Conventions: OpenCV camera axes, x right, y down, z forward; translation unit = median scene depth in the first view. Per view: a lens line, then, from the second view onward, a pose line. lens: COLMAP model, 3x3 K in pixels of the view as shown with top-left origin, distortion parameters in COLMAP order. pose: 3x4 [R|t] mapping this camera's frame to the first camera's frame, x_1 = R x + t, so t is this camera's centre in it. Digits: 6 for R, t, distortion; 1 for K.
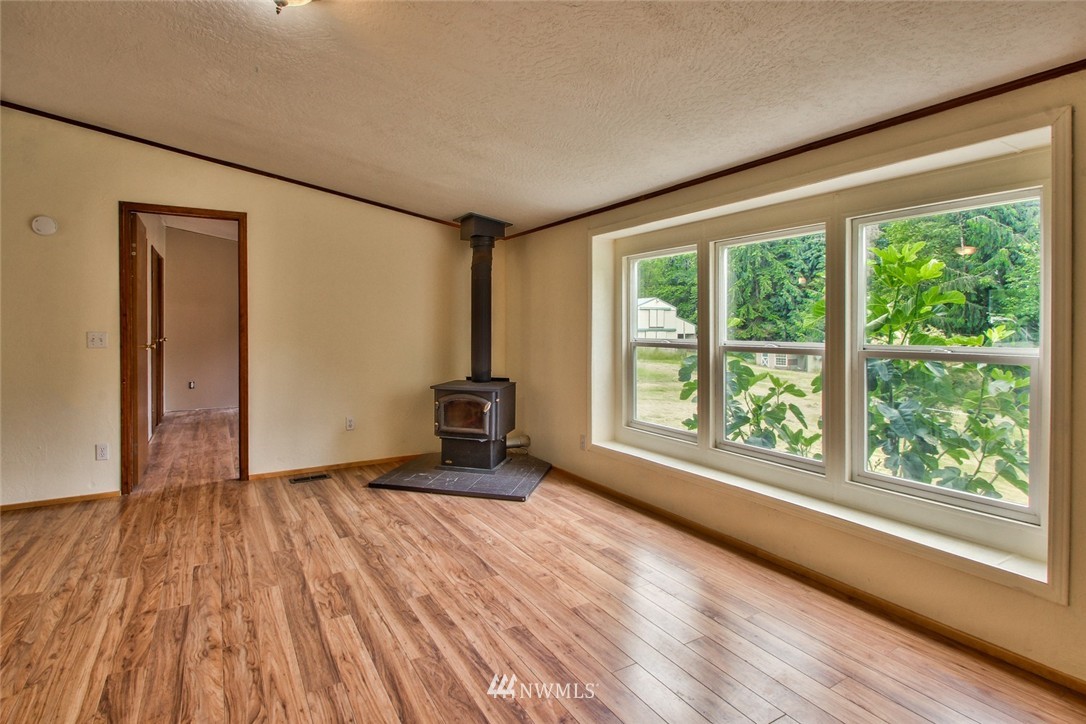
lens RADIAL K [[529.4, 0, 515.7], [0, 529.4, 328.0], [0, 0, 1]] dist [-0.003960, -0.009112]
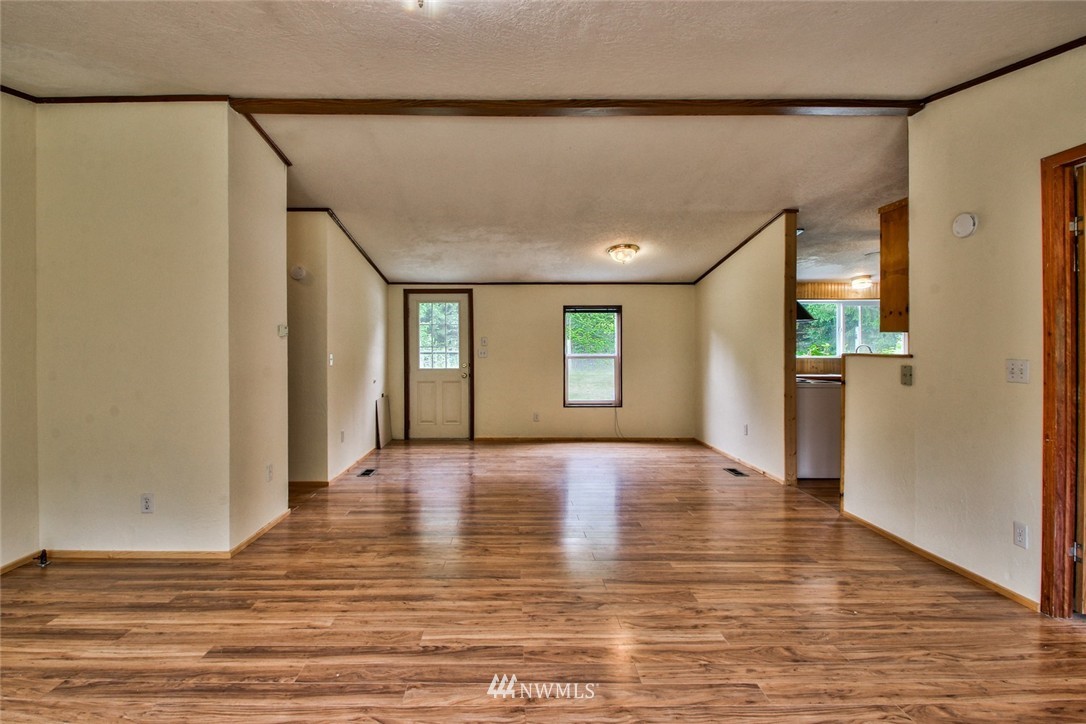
lens RADIAL K [[529.4, 0, 542.5], [0, 529.4, 357.7], [0, 0, 1]] dist [-0.003960, -0.009112]
pose [[-0.484498, 0.006067, -0.874771, 0.150544], [-0.008332, 0.999899, 0.011549, -0.000878], [0.874752, 0.012884, -0.484399, 1.014156]]
